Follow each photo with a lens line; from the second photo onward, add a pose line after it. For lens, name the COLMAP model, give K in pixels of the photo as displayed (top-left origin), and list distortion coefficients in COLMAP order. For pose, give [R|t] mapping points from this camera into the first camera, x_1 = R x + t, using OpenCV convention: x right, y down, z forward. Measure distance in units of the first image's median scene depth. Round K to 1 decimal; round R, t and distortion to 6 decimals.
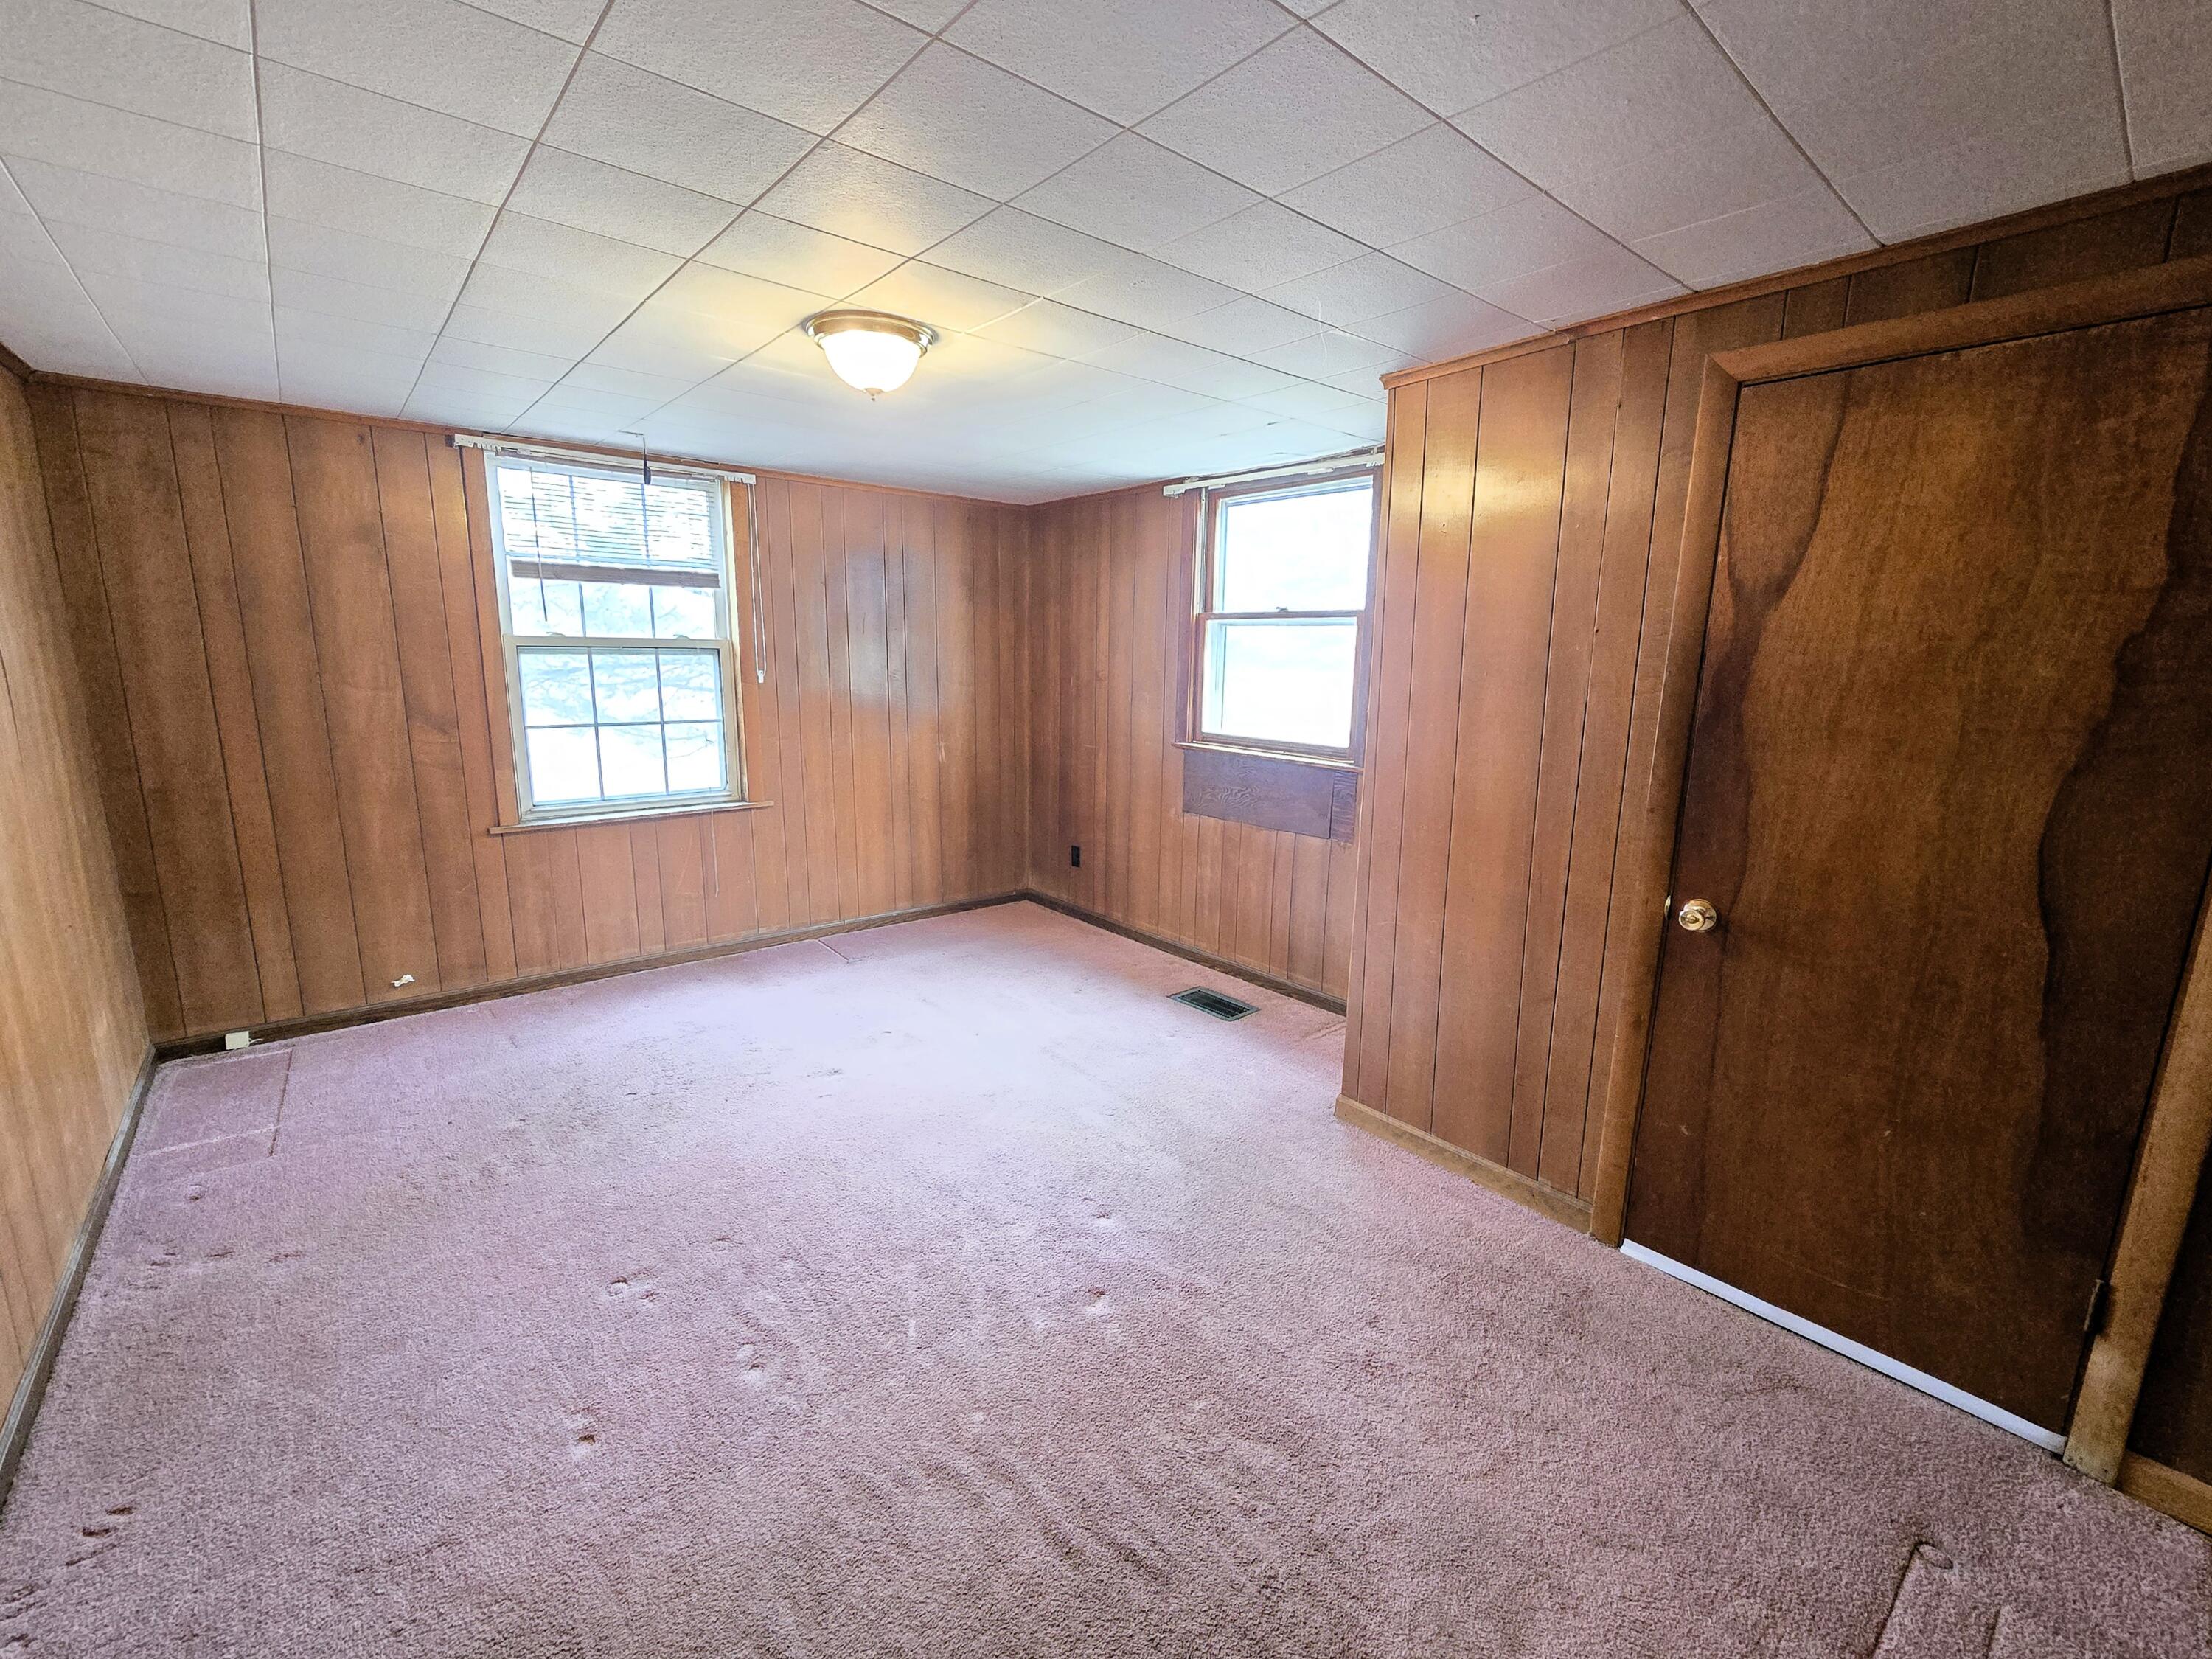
lens RADIAL K [[912.3, 0, 1119.0], [0, 912.3, 823.0], [0, 0, 1]] dist [-0.007807, -0.000381]
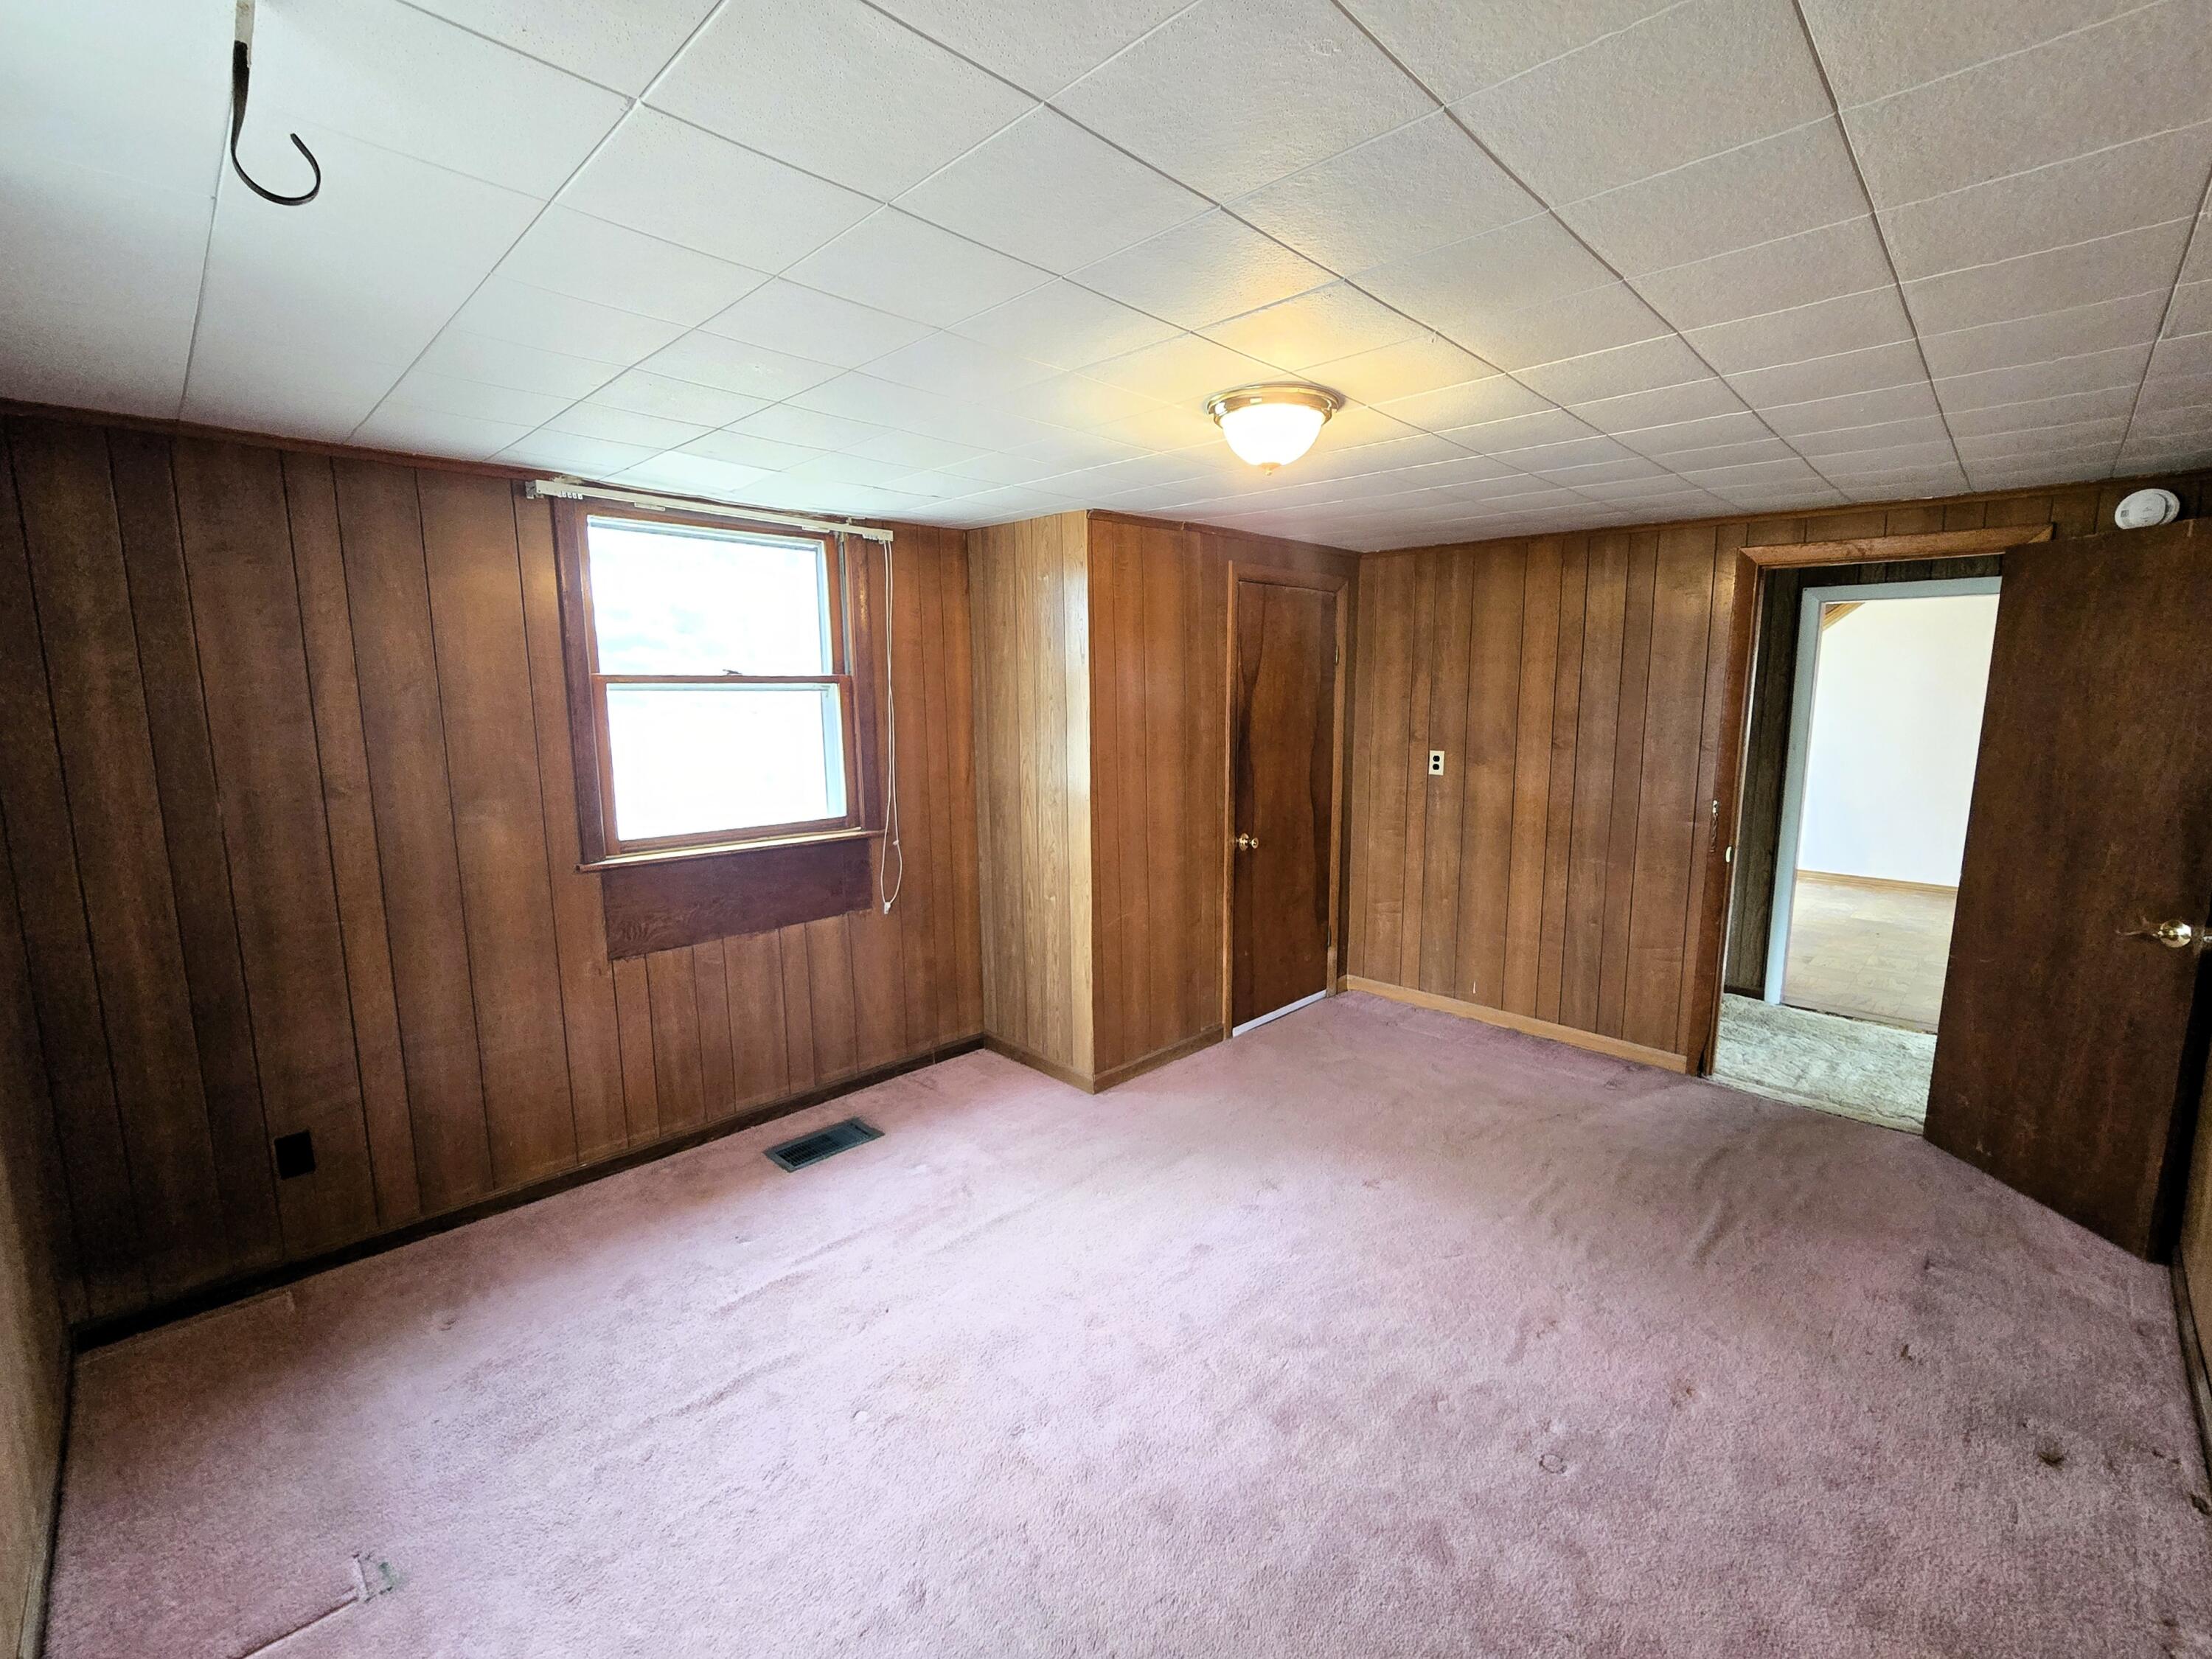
lens RADIAL K [[912.3, 0, 1119.0], [0, 912.3, 823.0], [0, 0, 1]] dist [-0.007807, -0.000381]
pose [[-0.064258, -0.153017, 0.986132, -0.688405], [0.197267, 0.966728, 0.162860, -0.167254], [-0.978242, 0.204996, -0.031935, 0.707701]]
